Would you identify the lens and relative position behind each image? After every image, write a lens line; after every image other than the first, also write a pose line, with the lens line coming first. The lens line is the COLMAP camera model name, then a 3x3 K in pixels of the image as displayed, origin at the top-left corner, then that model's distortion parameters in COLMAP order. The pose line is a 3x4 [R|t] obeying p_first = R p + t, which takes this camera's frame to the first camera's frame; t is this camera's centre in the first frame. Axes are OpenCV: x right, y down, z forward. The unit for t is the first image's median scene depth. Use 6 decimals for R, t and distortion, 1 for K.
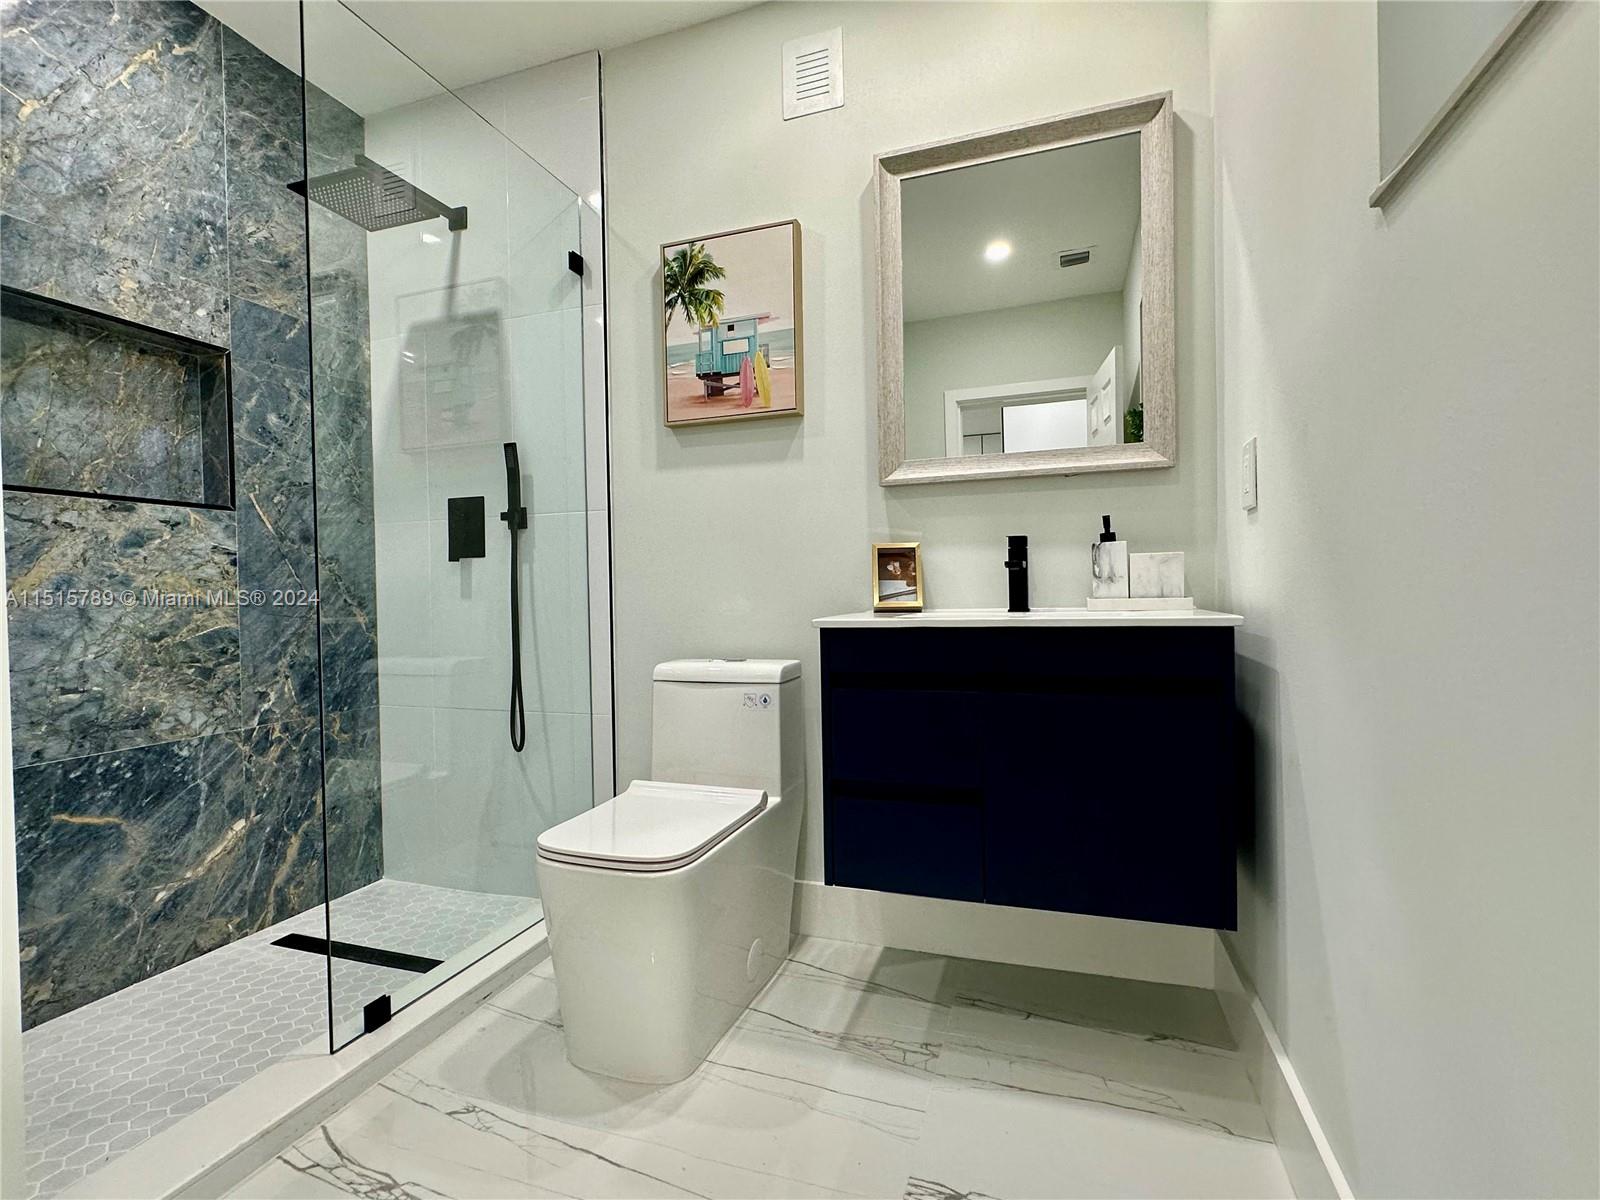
lens RADIAL K [[755.1, 0, 795.6], [0, 755.1, 603.3], [0, 0, 1]] dist [-0.002522, 0.001077]
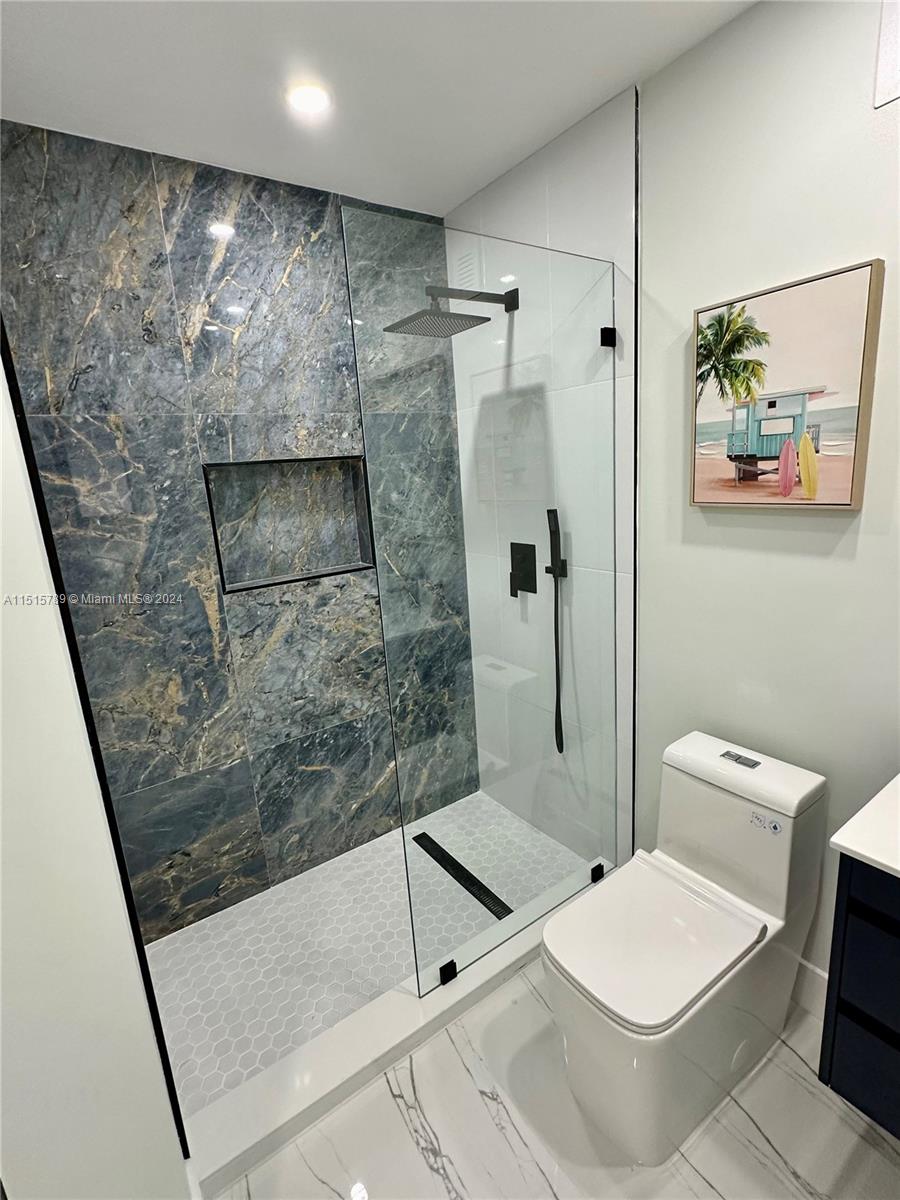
lens RADIAL K [[566.3, 0, 450.1], [0, 566.3, 596.1], [0, 0, 1]] dist [-0.002522, 0.001077]
pose [[0.810278, 0.093823, -0.578487, 0.013237], [0.044495, 0.974403, 0.220359, -0.314537], [0.584354, -0.204292, 0.785363, 0.218936]]
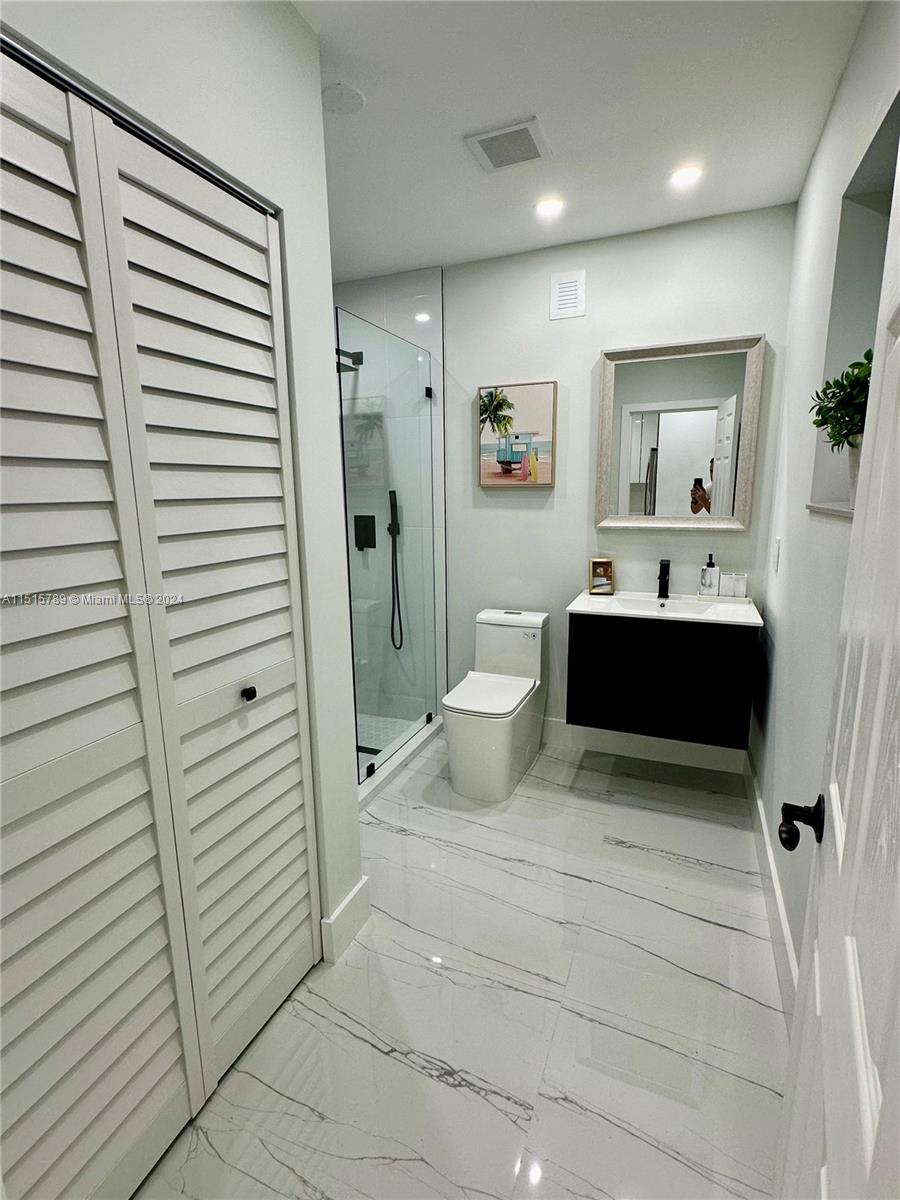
lens RADIAL K [[566.3, 0, 450.1], [0, 566.3, 596.1], [0, 0, 1]] dist [-0.002522, 0.001077]
pose [[0.997839, 0.018014, -0.063194, -0.157890], [-0.006556, 0.984184, 0.177029, -0.228654], [0.065383, -0.176232, 0.982175, -0.468608]]
